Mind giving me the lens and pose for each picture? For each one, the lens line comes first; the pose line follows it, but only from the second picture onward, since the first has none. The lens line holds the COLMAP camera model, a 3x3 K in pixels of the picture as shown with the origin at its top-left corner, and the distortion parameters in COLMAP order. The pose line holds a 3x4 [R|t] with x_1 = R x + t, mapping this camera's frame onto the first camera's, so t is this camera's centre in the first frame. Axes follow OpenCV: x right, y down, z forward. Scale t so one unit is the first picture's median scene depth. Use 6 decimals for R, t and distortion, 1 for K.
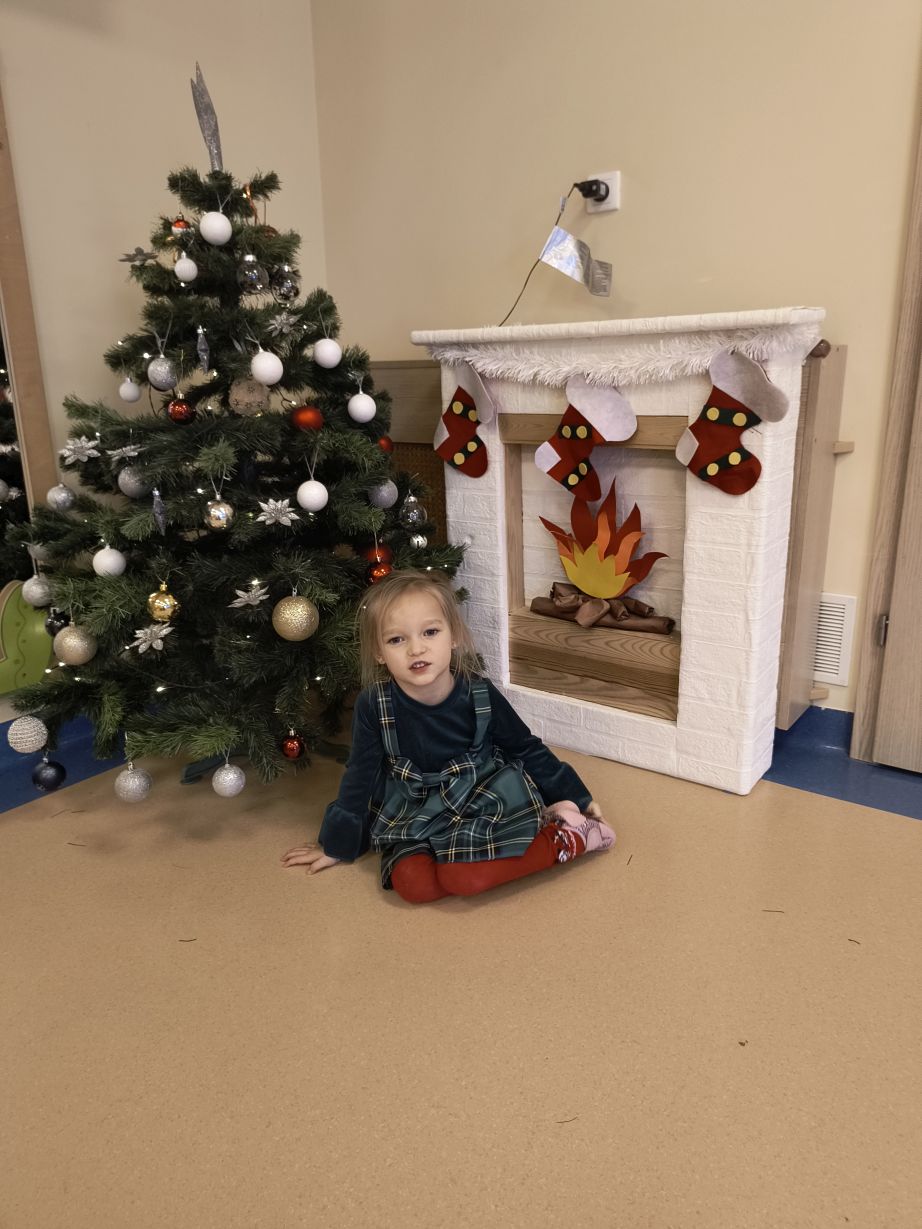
lens RADIAL K [[815.9, 0, 474.2], [0, 815.9, 612.0], [0, 0, 1]] dist [0.004563, -0.007337]
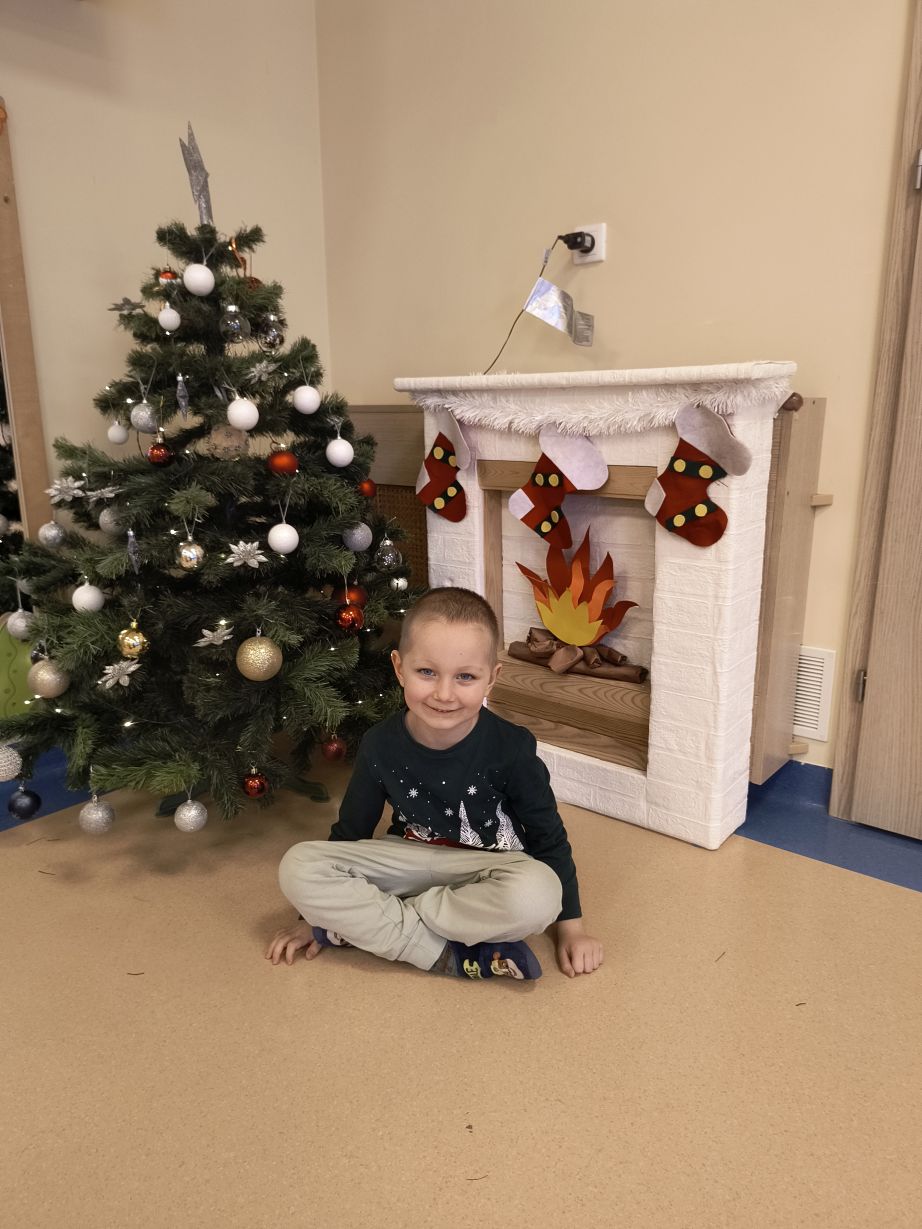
lens RADIAL K [[816.3, 0, 459.6], [0, 816.3, 623.3], [0, 0, 1]] dist [0.001860, -0.005002]
pose [[0.998354, 0.025832, -0.051211, 0.076125], [-0.027330, 0.999212, -0.028770, -0.012719], [0.050427, 0.030123, 0.998273, -0.006076]]
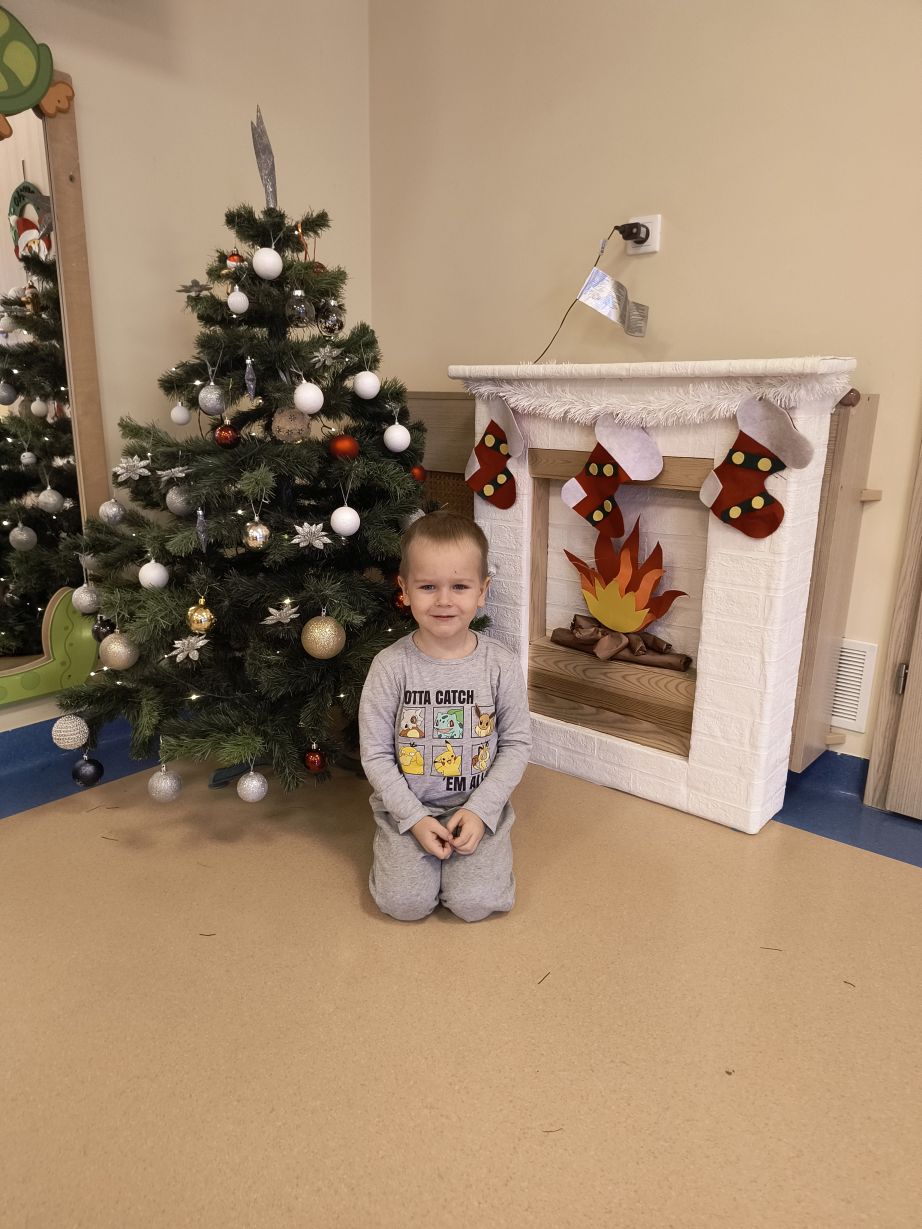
lens RADIAL K [[809.7, 0, 455.0], [0, 809.7, 635.7], [0, 0, 1]] dist [0.006765, -0.009315]
pose [[0.996949, 0.051533, -0.058622, 0.010416], [-0.051548, 0.998670, 0.001261, -0.004025], [0.058609, 0.001765, 0.998279, -0.028938]]
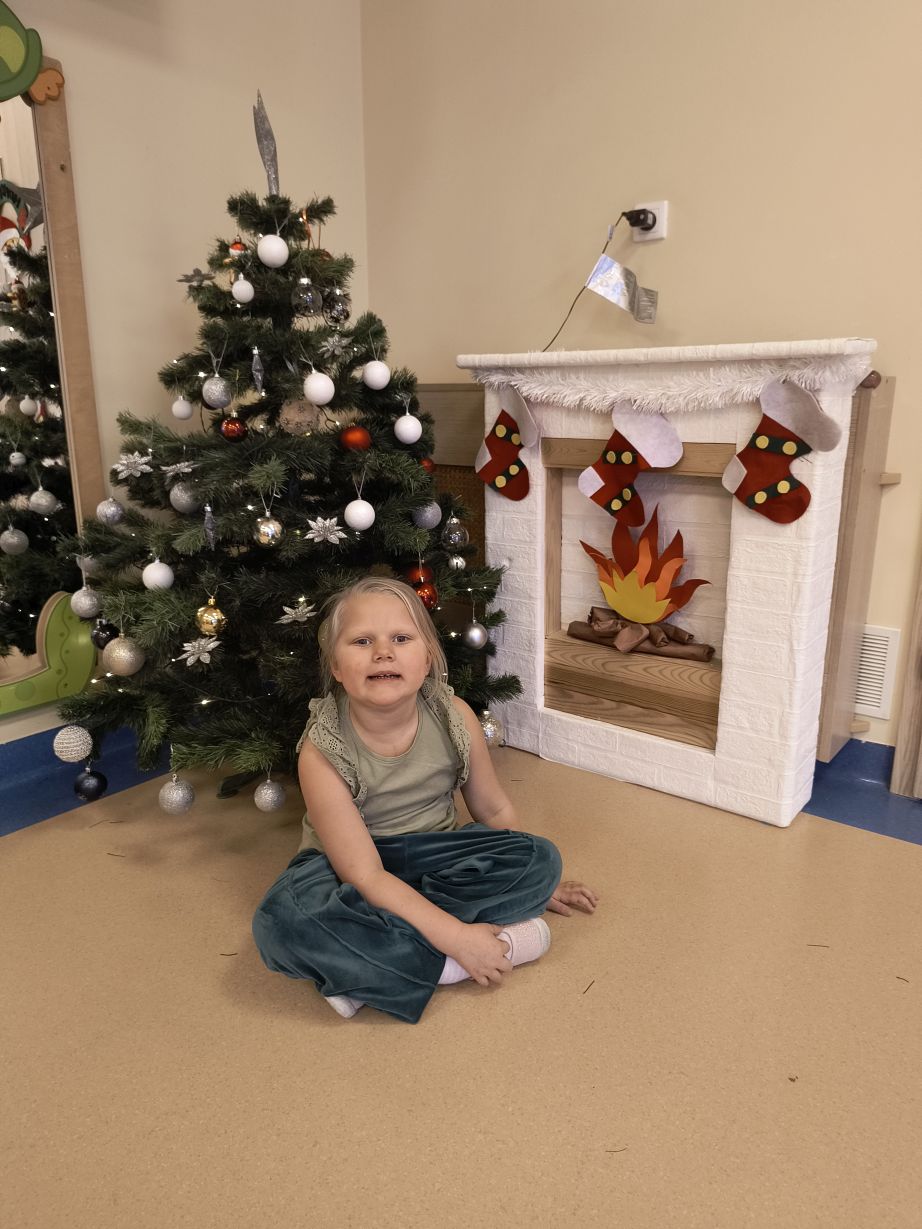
lens RADIAL K [[815.6, 0, 470.4], [0, 815.6, 617.8], [0, 0, 1]] dist [0.001049, -0.004382]
pose [[0.999396, 0.025124, -0.023996, -0.033550], [-0.025623, 0.999457, -0.020715, 0.001855], [0.023462, 0.021317, 0.999497, -0.001595]]
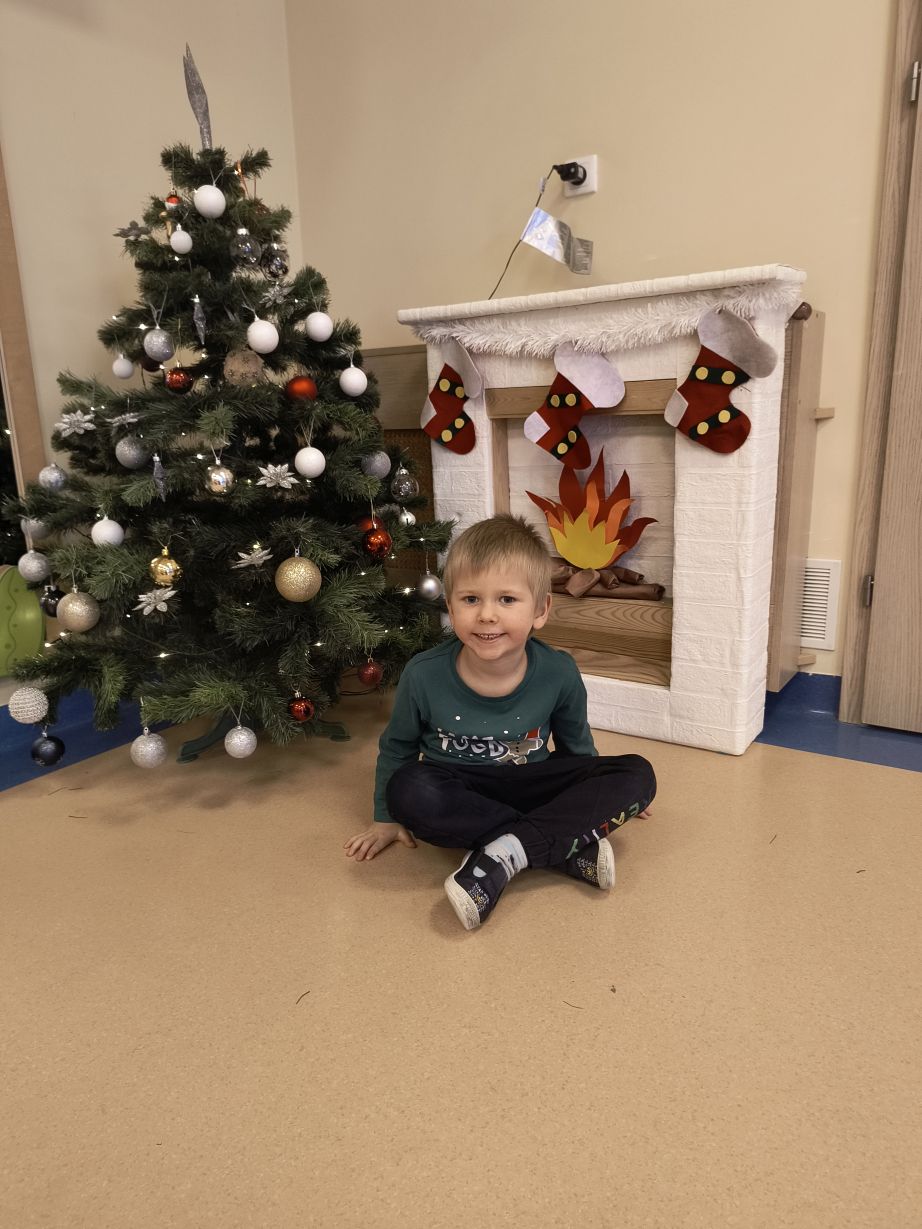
lens RADIAL K [[813.4, 0, 451.4], [0, 813.4, 621.7], [0, 0, 1]] dist [0.009396, -0.017285]
pose [[0.999531, -0.022745, 0.020504, -0.047206], [0.023225, 0.999455, -0.023447, 0.081470], [-0.019959, 0.023912, 0.999515, -0.006825]]
